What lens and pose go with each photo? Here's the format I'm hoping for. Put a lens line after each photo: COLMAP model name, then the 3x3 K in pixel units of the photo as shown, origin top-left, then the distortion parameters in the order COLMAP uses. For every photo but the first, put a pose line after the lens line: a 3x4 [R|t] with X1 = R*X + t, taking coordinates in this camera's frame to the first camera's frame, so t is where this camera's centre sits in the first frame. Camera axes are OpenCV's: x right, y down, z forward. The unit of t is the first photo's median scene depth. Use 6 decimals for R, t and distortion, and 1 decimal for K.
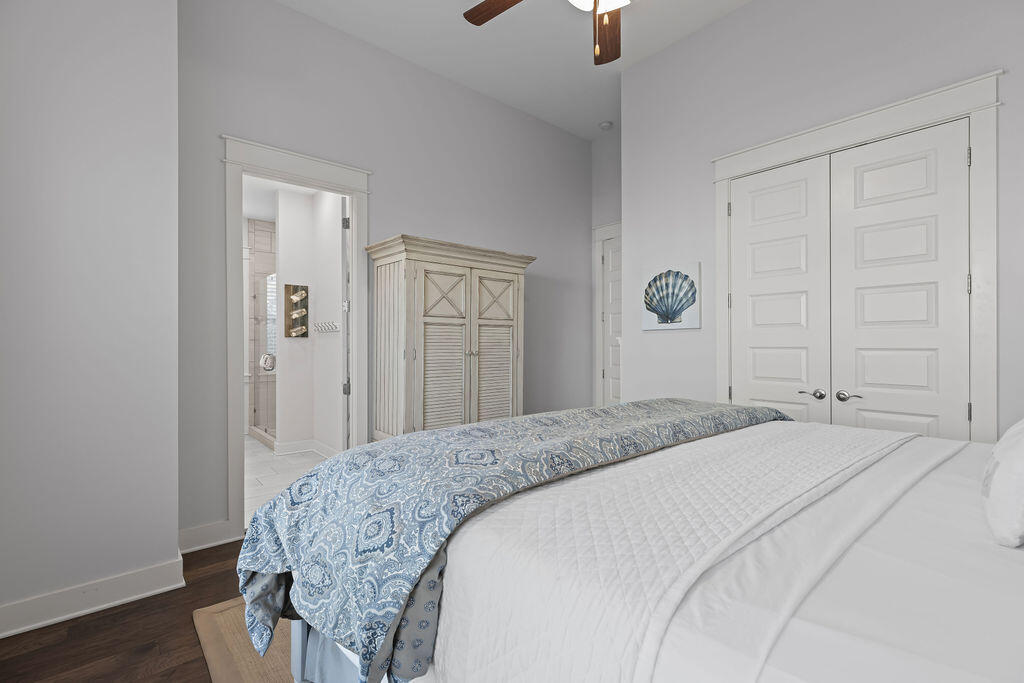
lens RADIAL K [[458.3, 0, 512.0], [0, 458.3, 341.5], [0, 0, 1]] dist [0.002532, 0.000456]
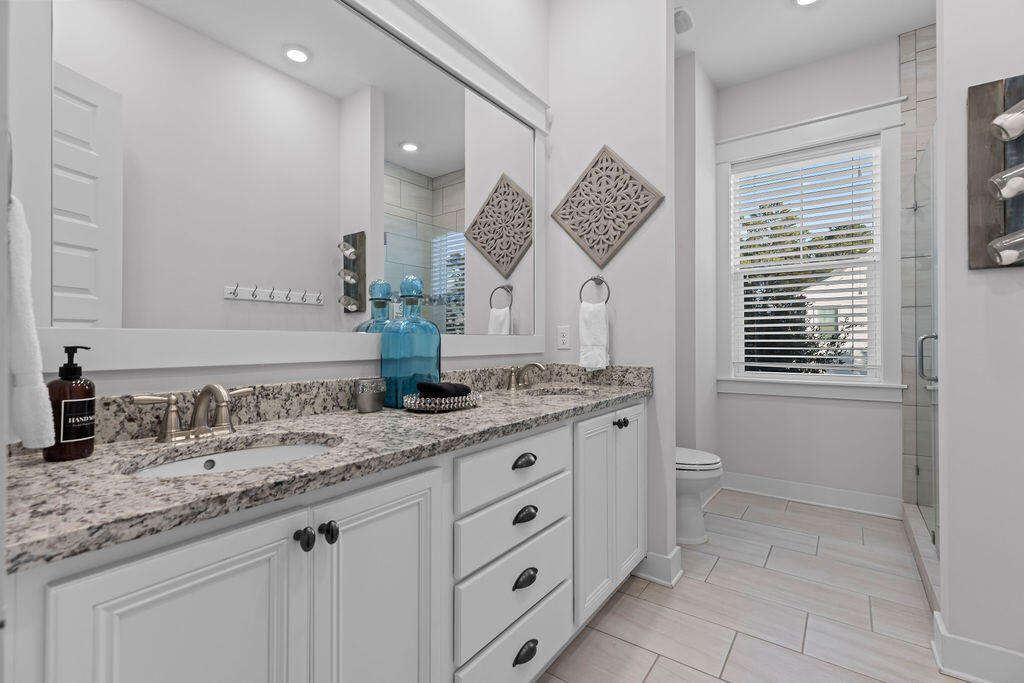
lens RADIAL K [[458.3, 0, 512.0], [0, 458.3, 341.5], [0, 0, 1]] dist [0.002532, 0.000456]
pose [[0.223400, -0.003748, -0.974720, -0.273982], [0.006109, 0.999978, -0.002445, 0.035049], [0.974708, -0.005409, 0.223418, 0.648233]]
